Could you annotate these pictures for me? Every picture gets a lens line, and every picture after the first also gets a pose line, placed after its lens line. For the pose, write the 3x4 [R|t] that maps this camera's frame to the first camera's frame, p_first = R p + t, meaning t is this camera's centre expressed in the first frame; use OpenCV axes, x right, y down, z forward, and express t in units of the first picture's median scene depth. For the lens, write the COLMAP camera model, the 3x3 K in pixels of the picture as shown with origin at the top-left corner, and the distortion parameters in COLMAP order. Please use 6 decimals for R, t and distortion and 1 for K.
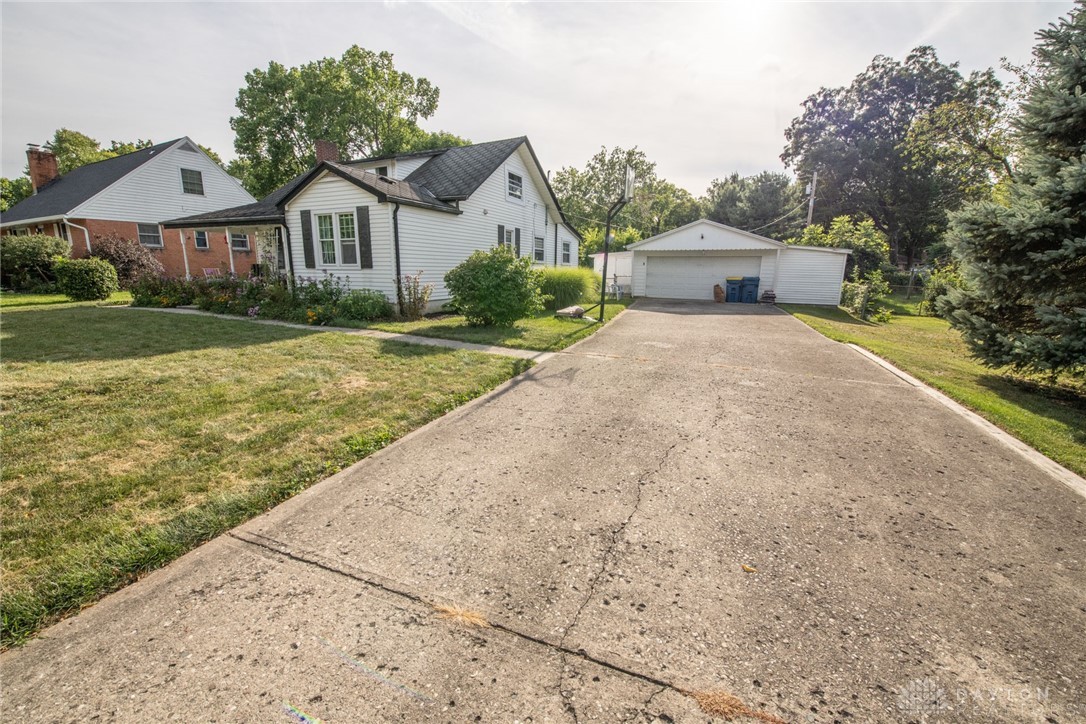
lens RADIAL K [[425.9, 0, 543.0], [0, 425.9, 362.0], [0, 0, 1]] dist [-0.015947, -0.000500]
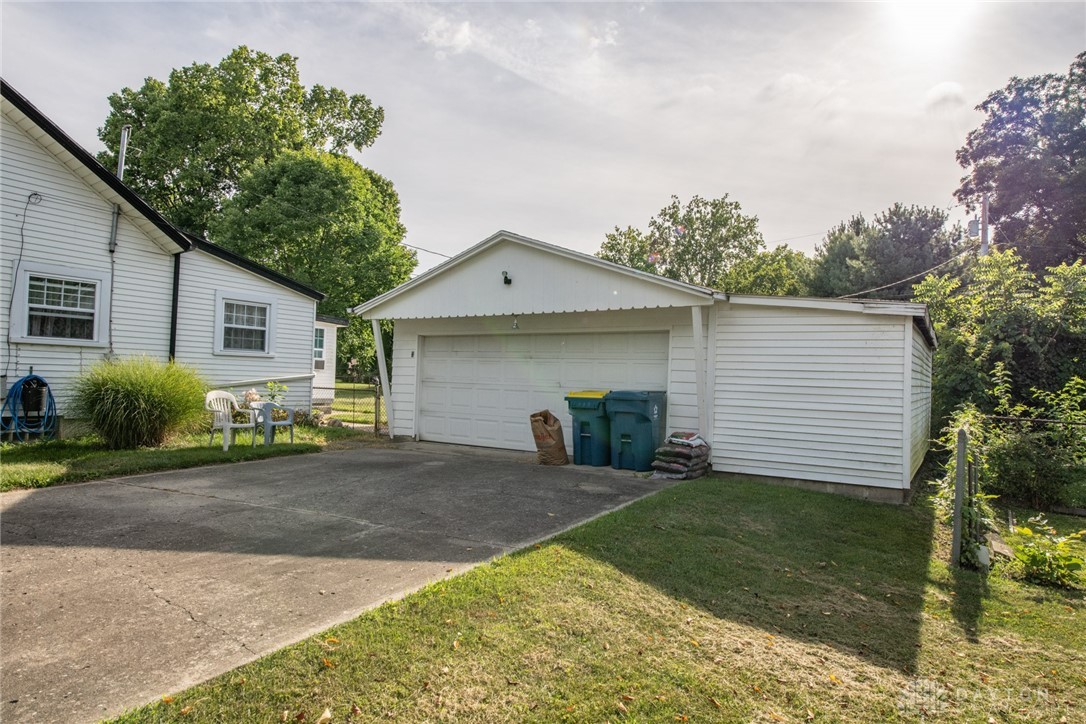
lens RADIAL K [[648.6, 0, 543.0], [0, 648.6, 362.0], [0, 0, 1]] dist [0.004374, 0.001381]
pose [[0.991350, 0.012267, -0.130666, 0.143335], [-0.043316, 0.970414, -0.237528, -0.028968], [0.123887, 0.241134, 0.962552, 0.145926]]
